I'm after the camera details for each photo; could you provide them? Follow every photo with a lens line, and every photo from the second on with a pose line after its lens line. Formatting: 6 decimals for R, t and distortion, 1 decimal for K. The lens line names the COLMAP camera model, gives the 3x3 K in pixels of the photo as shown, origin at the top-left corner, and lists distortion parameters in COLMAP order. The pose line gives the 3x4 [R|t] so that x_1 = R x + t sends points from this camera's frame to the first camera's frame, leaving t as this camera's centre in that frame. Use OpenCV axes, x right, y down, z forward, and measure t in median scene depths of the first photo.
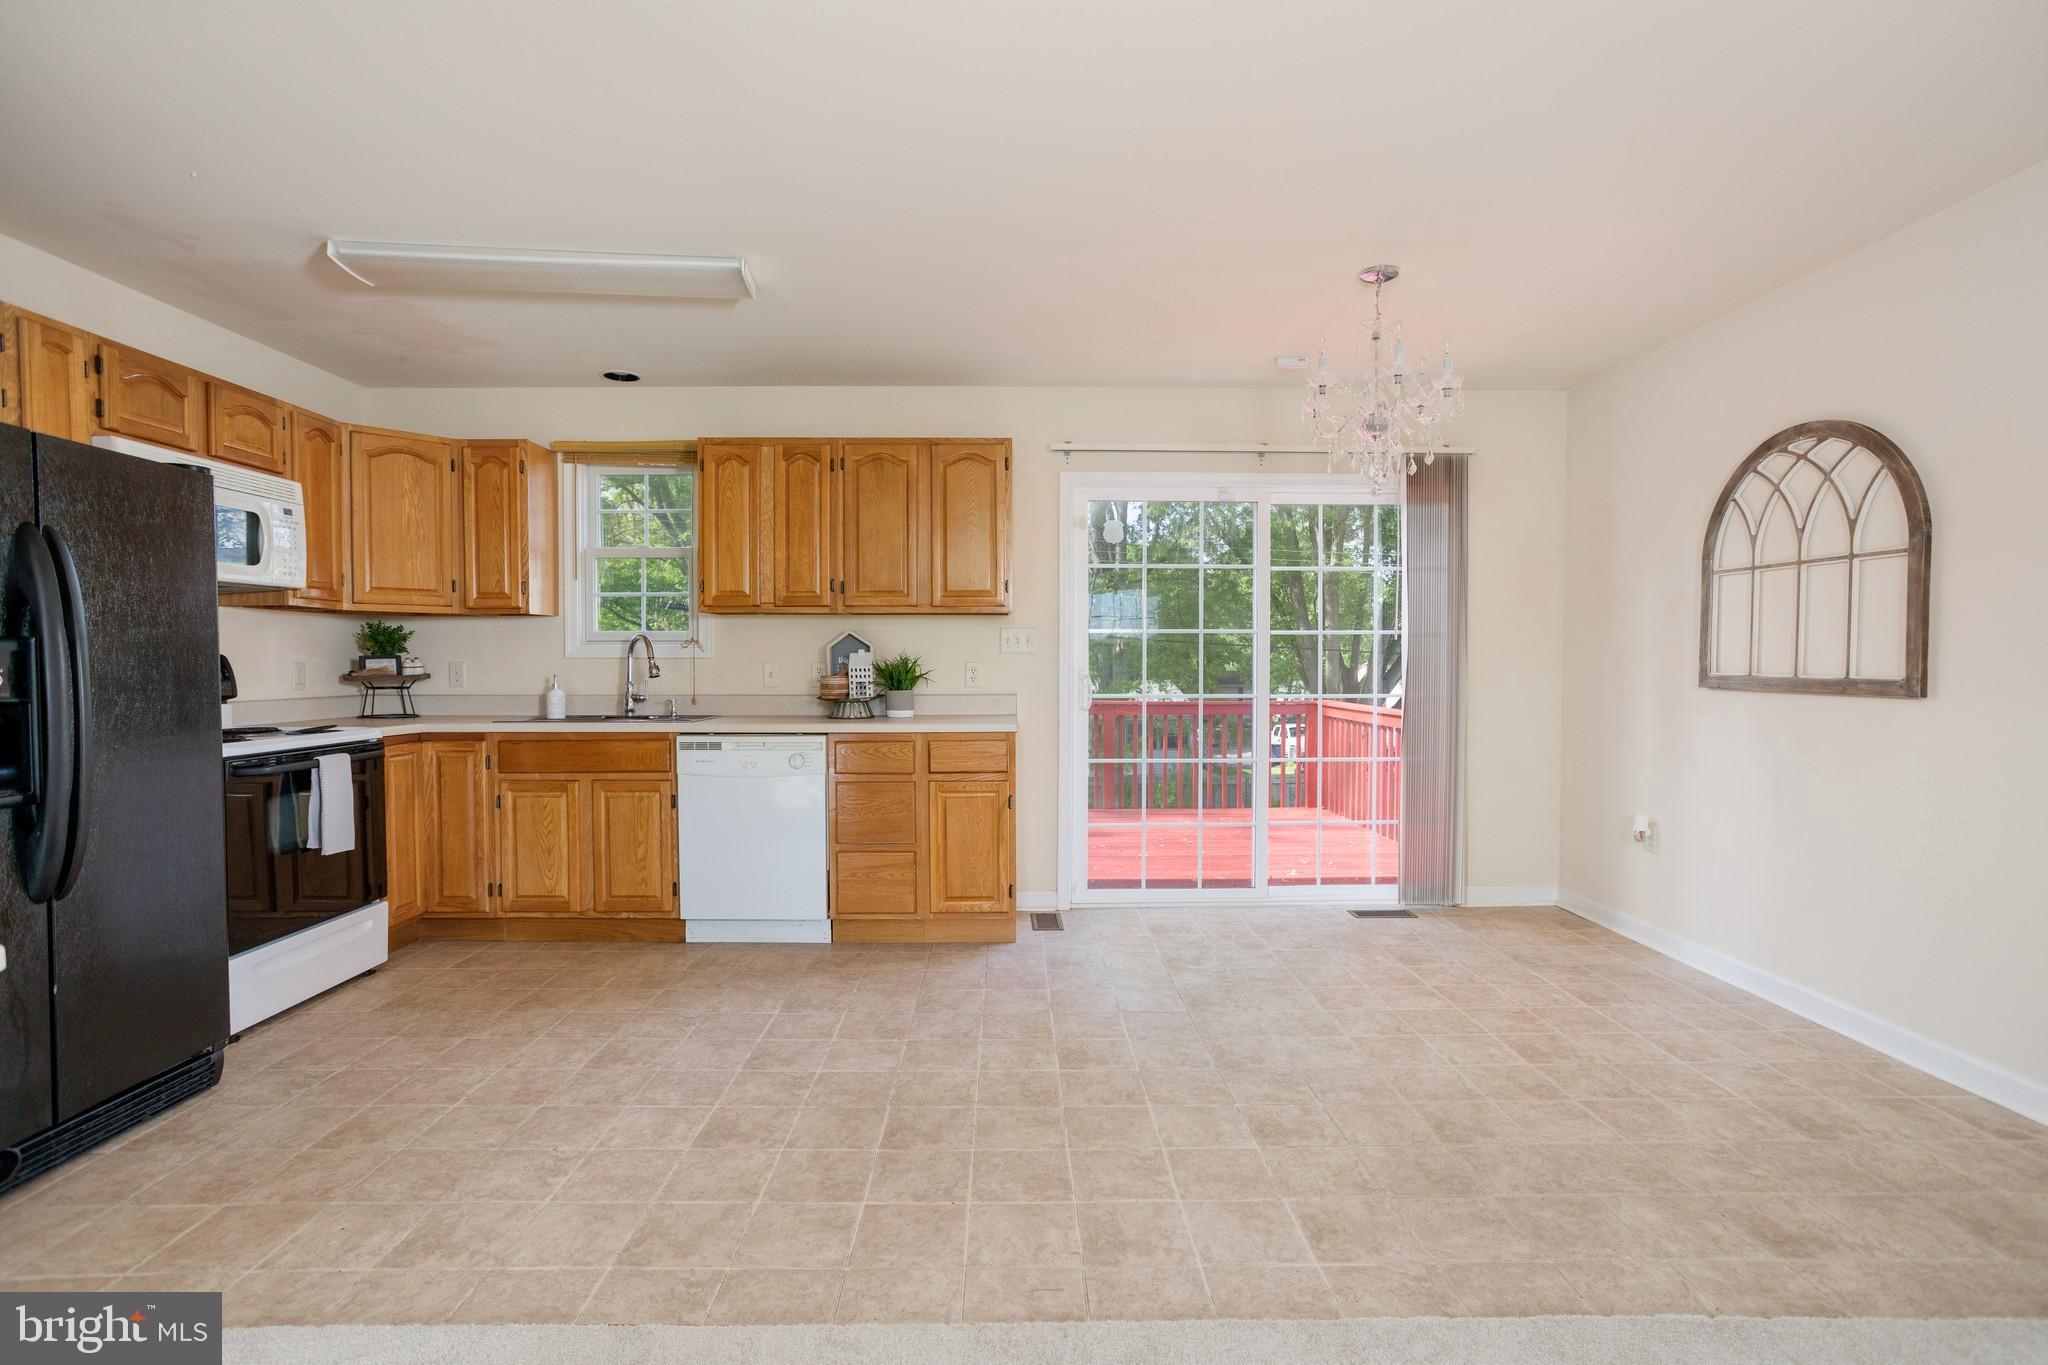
lens RADIAL K [[986.9, 0, 1032.5], [0, 986.9, 678.4], [0, 0, 1]] dist [-0.031513, 0.012710]
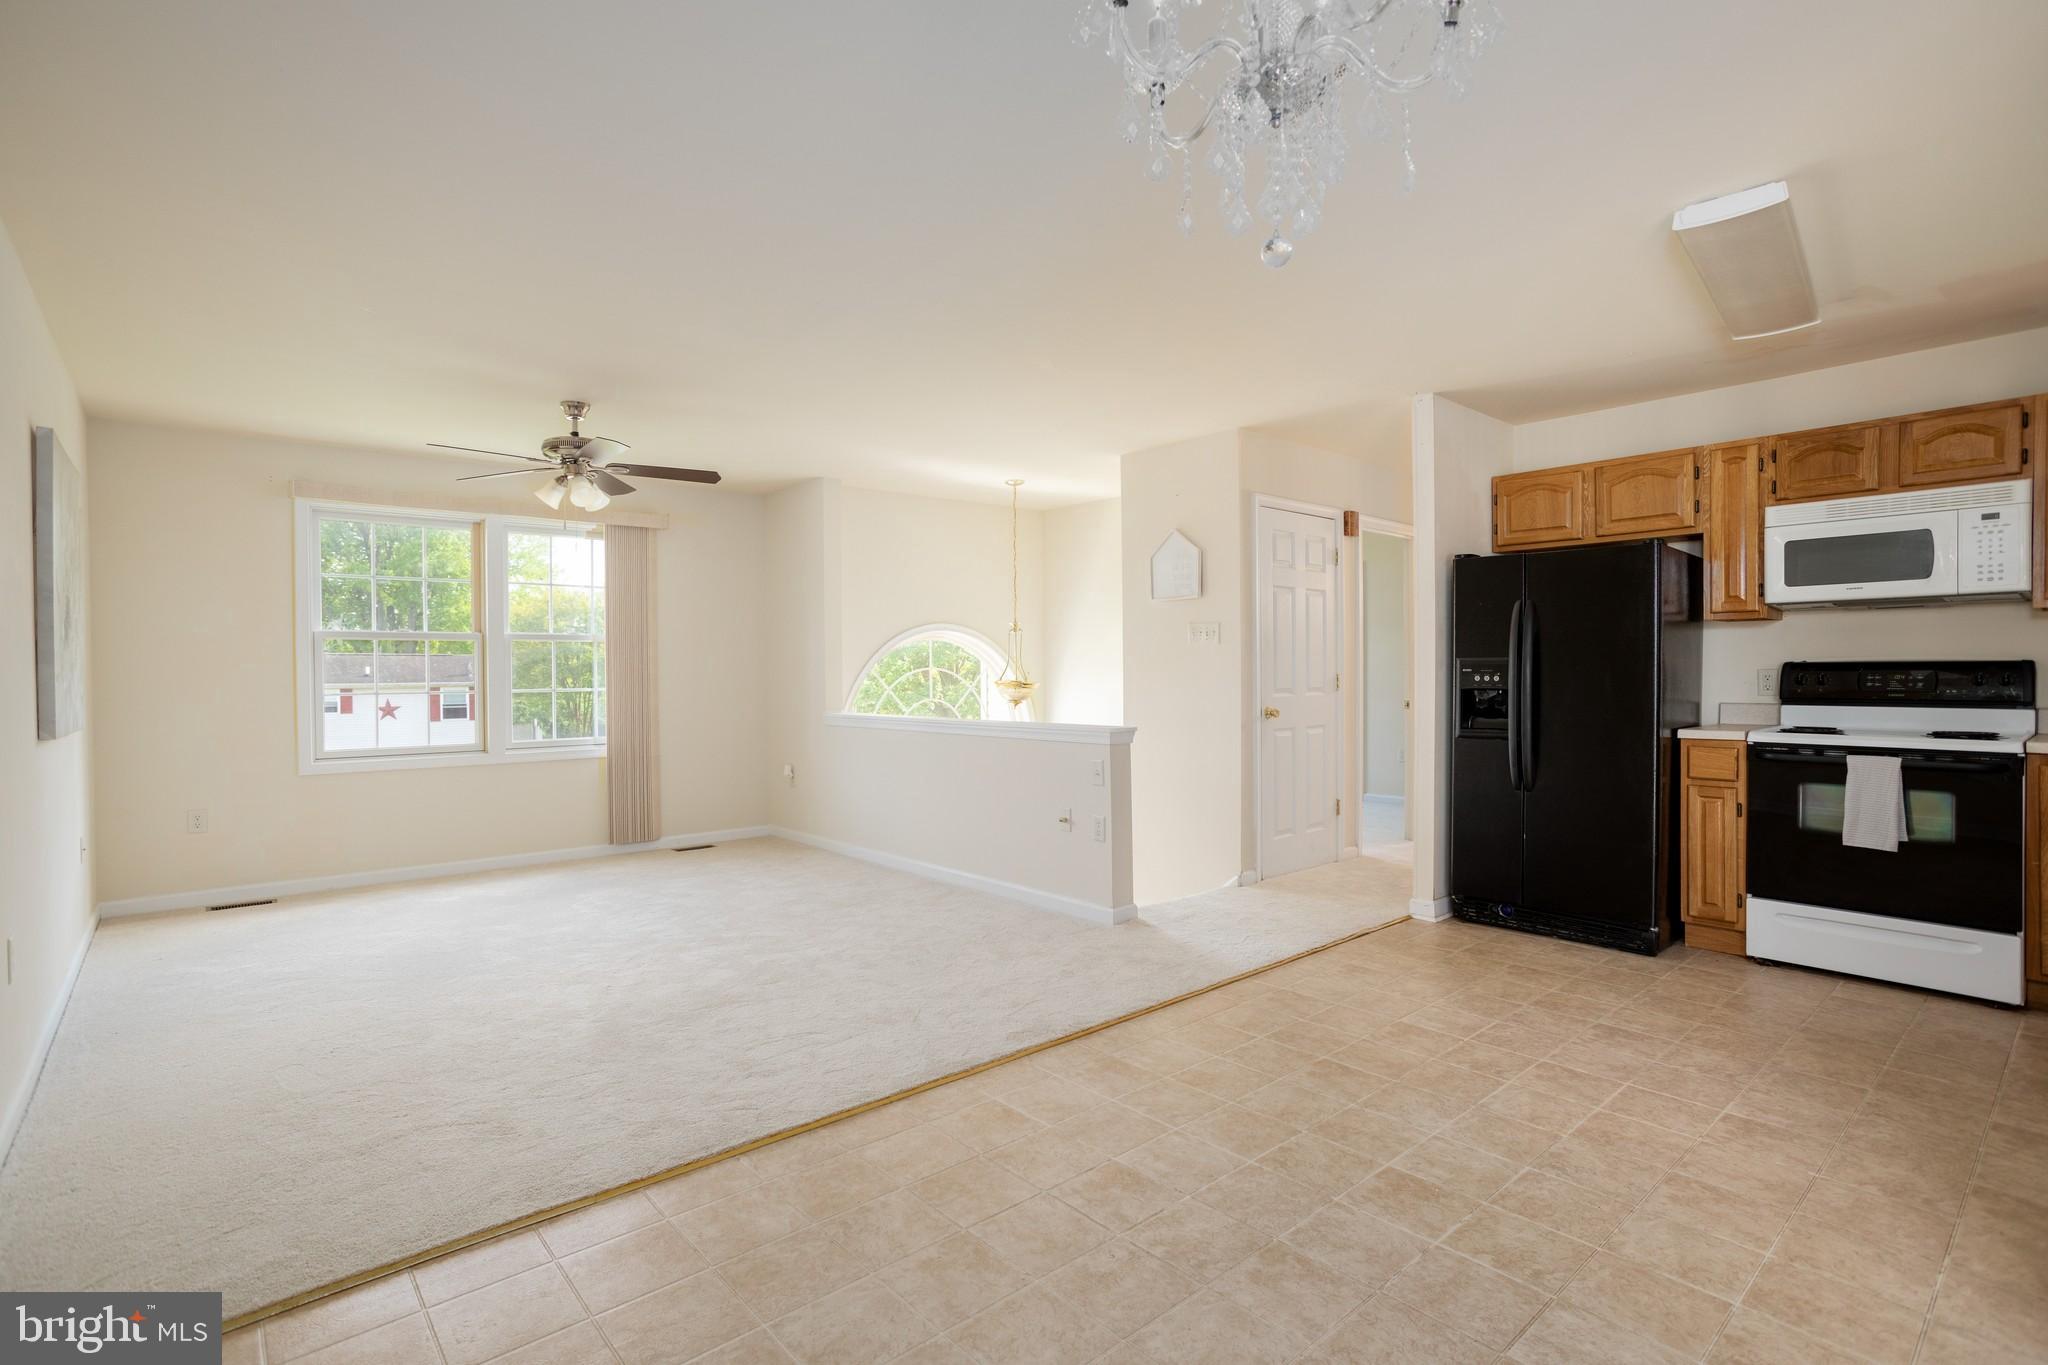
lens RADIAL K [[986.9, 0, 1002.7], [0, 986.9, 677.6], [0, 0, 1]] dist [-0.031513, 0.012710]
pose [[-0.781563, 0.009807, -0.623750, 0.565246], [-0.007523, 0.999656, 0.025143, -0.022206], [0.623781, 0.024343, -0.781220, 1.022192]]
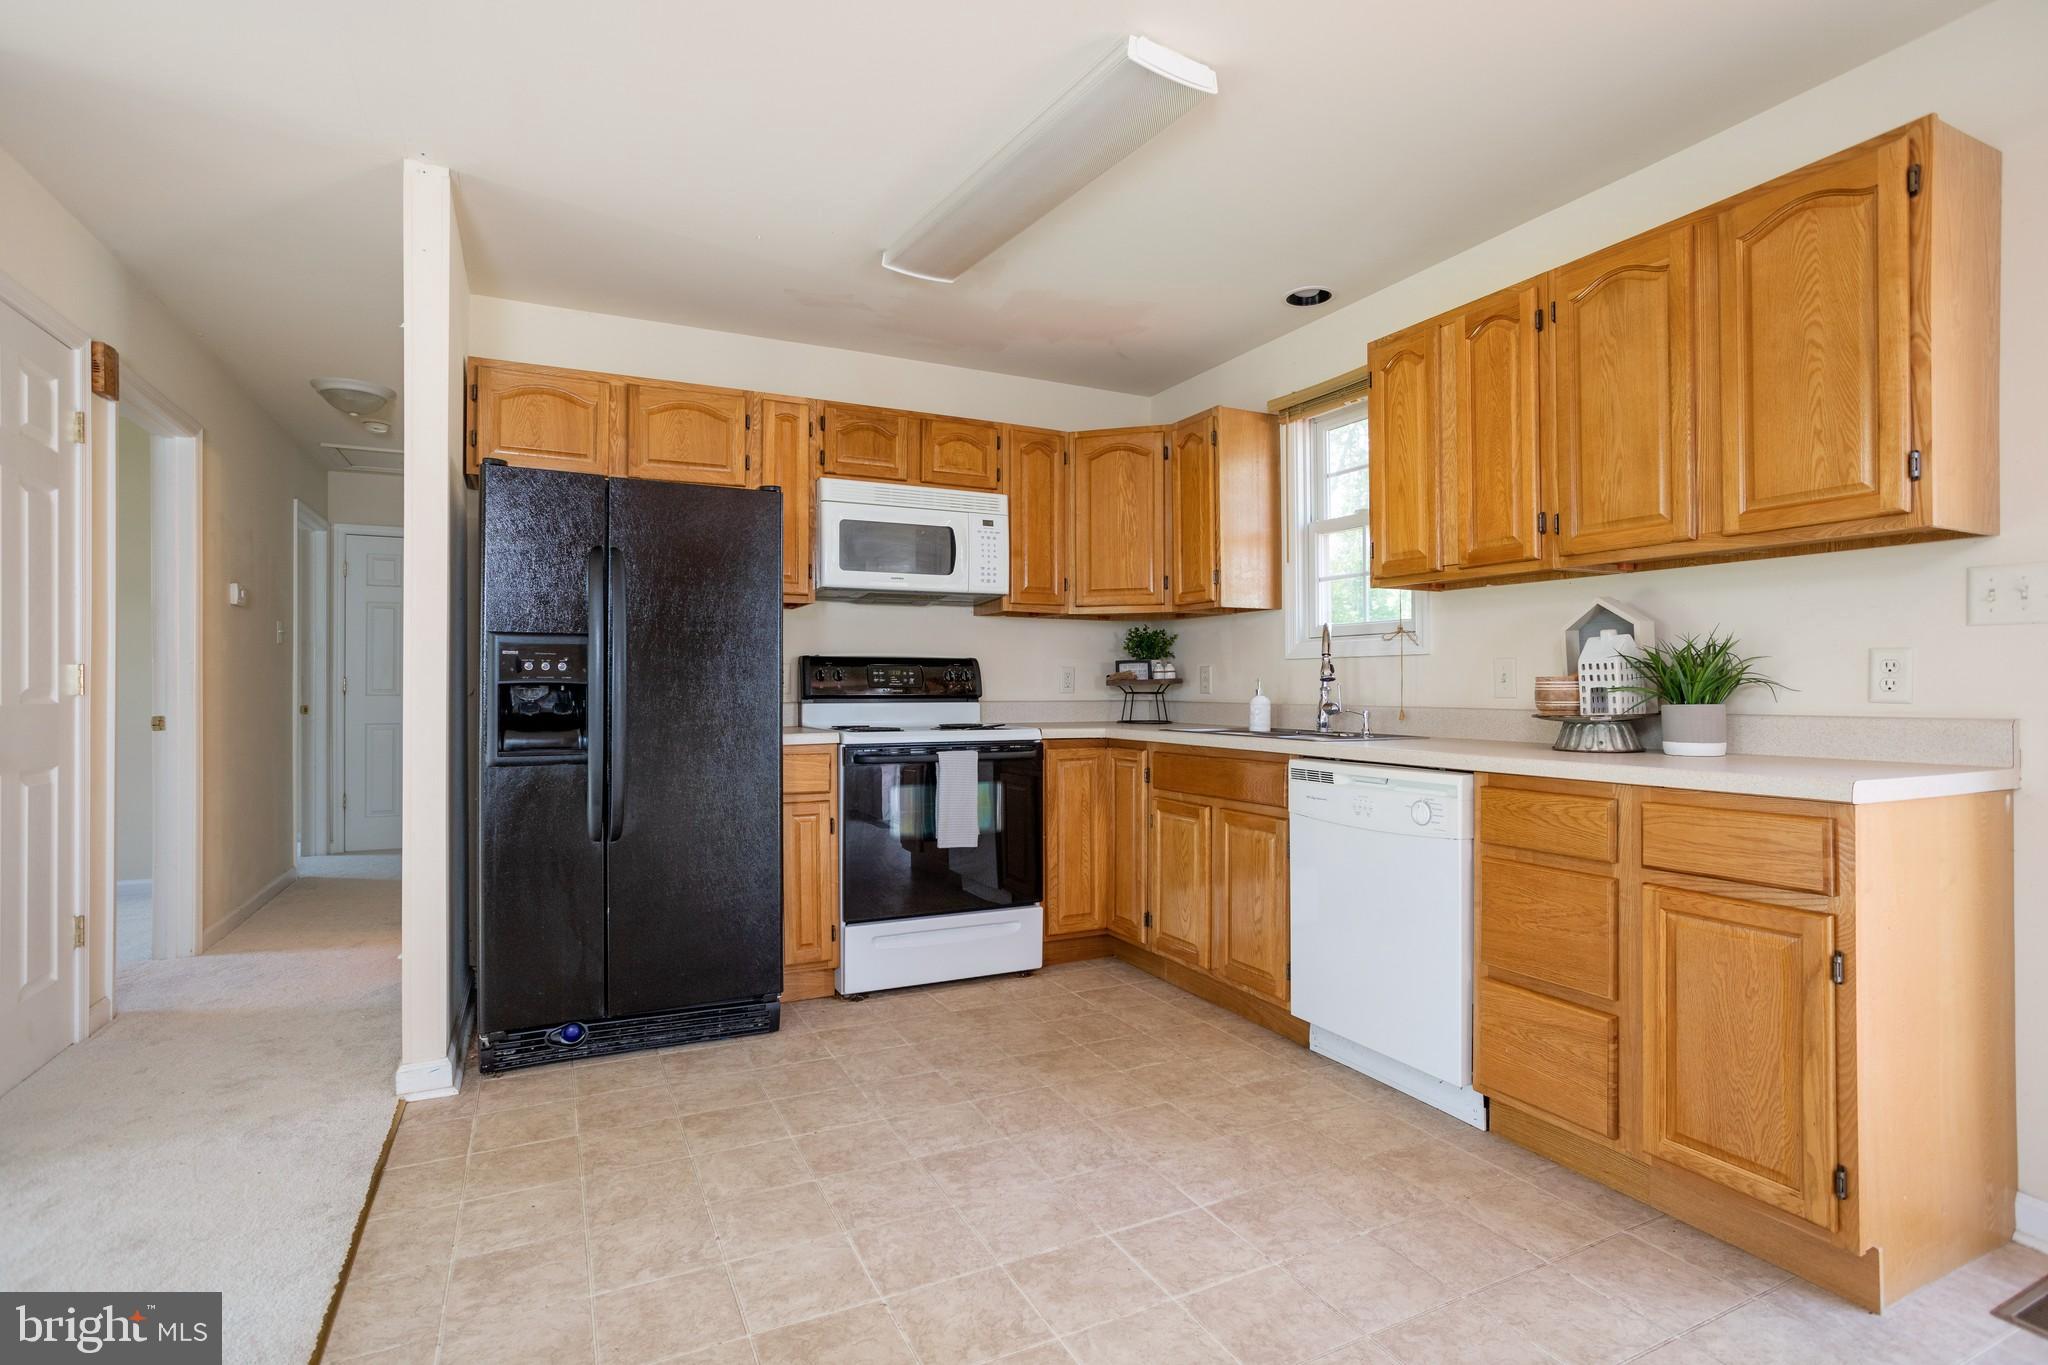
lens RADIAL K [[986.9, 0, 1028.8], [0, 986.9, 678.6], [0, 0, 1]] dist [-0.031513, 0.012710]
pose [[0.425036, -0.006895, -0.905150, 0.211309], [-0.018875, 0.999686, -0.016478, 0.015146], [0.904980, 0.024088, 0.424773, 0.517491]]
